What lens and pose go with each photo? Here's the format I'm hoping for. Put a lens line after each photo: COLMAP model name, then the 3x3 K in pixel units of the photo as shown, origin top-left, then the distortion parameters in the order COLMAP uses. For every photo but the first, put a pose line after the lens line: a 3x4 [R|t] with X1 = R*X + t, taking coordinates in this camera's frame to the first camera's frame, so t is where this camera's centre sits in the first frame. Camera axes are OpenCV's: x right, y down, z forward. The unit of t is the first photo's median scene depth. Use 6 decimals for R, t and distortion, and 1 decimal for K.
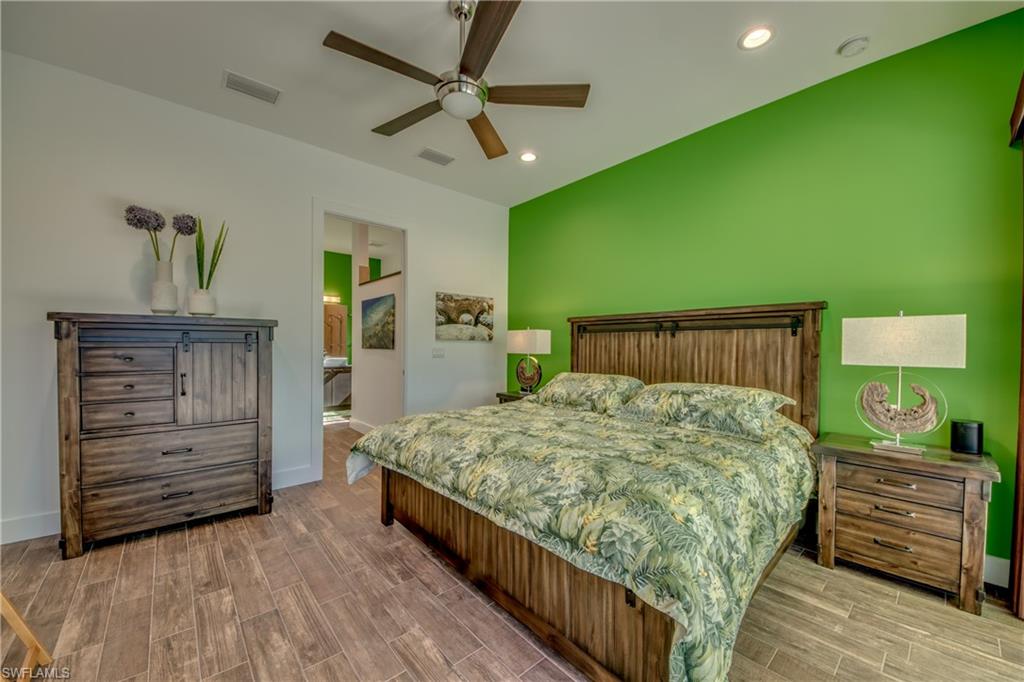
lens RADIAL K [[385.0, 0, 516.6], [0, 385.0, 350.8], [0, 0, 1]] dist [0.029043, -0.022322]
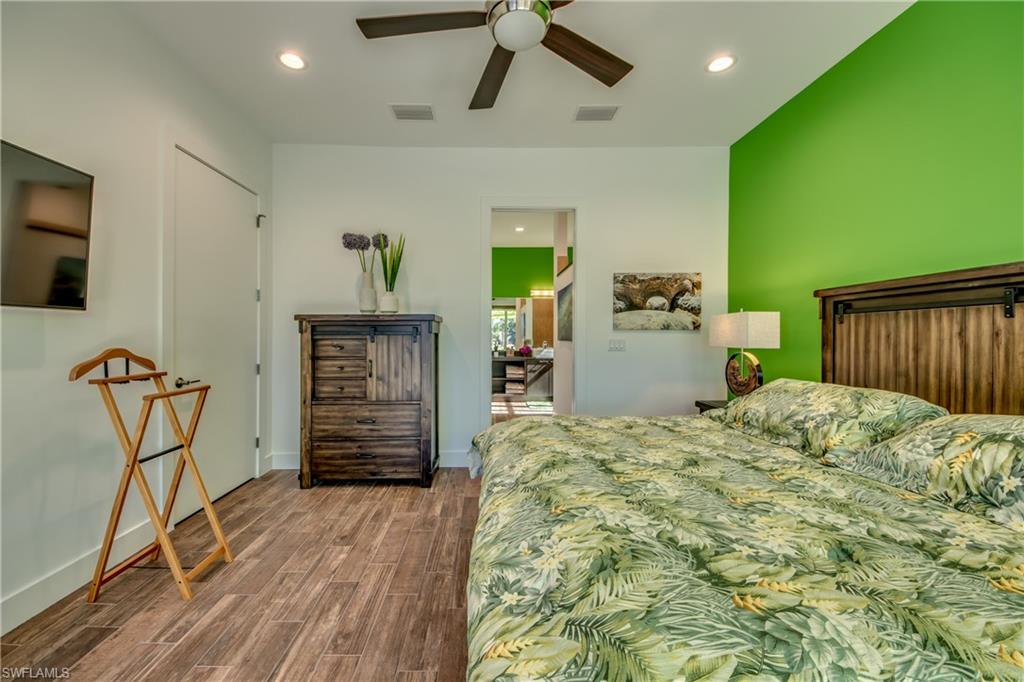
lens RADIAL K [[397.1, 0, 491.9], [0, 397.1, 336.7], [0, 0, 1]] dist [0.031449, -0.020953]
pose [[0.751691, -0.005614, -0.659491, 0.270384], [-0.005062, 0.999885, -0.014281, 0.000544], [0.659496, 0.014073, 0.751576, 0.274455]]
